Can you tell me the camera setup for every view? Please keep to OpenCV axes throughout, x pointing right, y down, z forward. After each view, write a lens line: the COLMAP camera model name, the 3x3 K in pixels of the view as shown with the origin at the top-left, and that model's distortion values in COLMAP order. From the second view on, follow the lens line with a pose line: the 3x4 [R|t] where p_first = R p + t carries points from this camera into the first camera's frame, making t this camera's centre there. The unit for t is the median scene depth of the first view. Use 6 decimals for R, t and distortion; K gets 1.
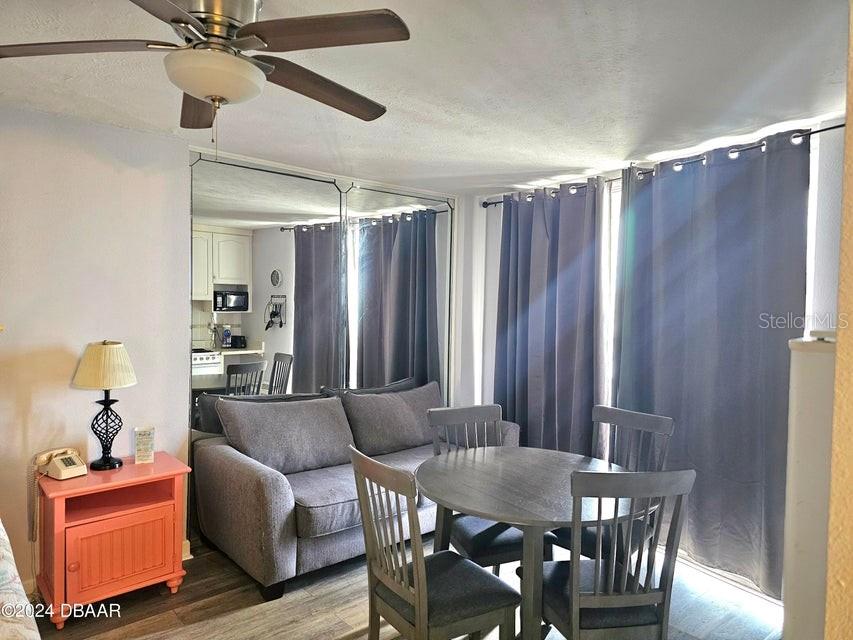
lens RADIAL K [[559.7, 0, 426.5], [0, 559.7, 320.0], [0, 0, 1]] dist [0.002223, -0.031630]
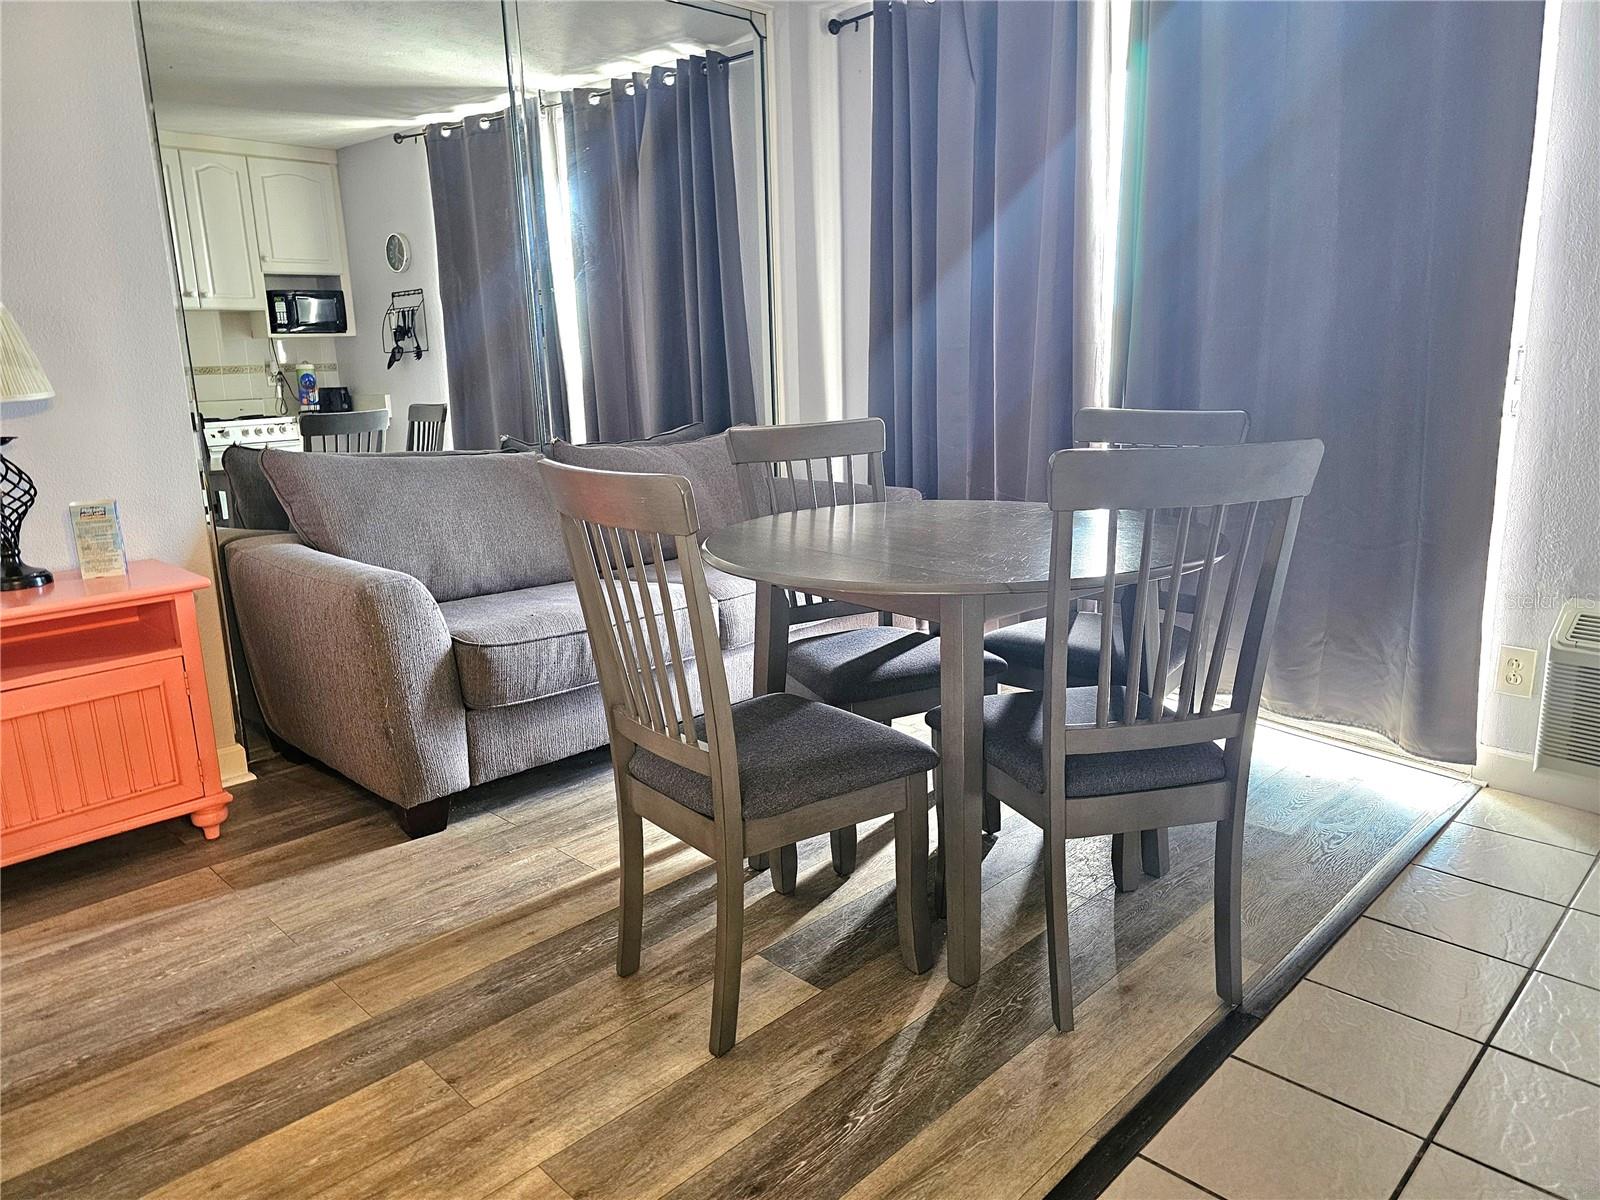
lens RADIAL K [[1081.4, 0, 825.8], [0, 1081.4, 602.9], [0, 0, 1]] dist [0.000561, -0.040204]
pose [[0.995428, -0.059159, 0.074986, 0.008785], [0.042166, 0.976630, 0.210751, 0.114493], [-0.085702, -0.206625, 0.974659, 0.096626]]
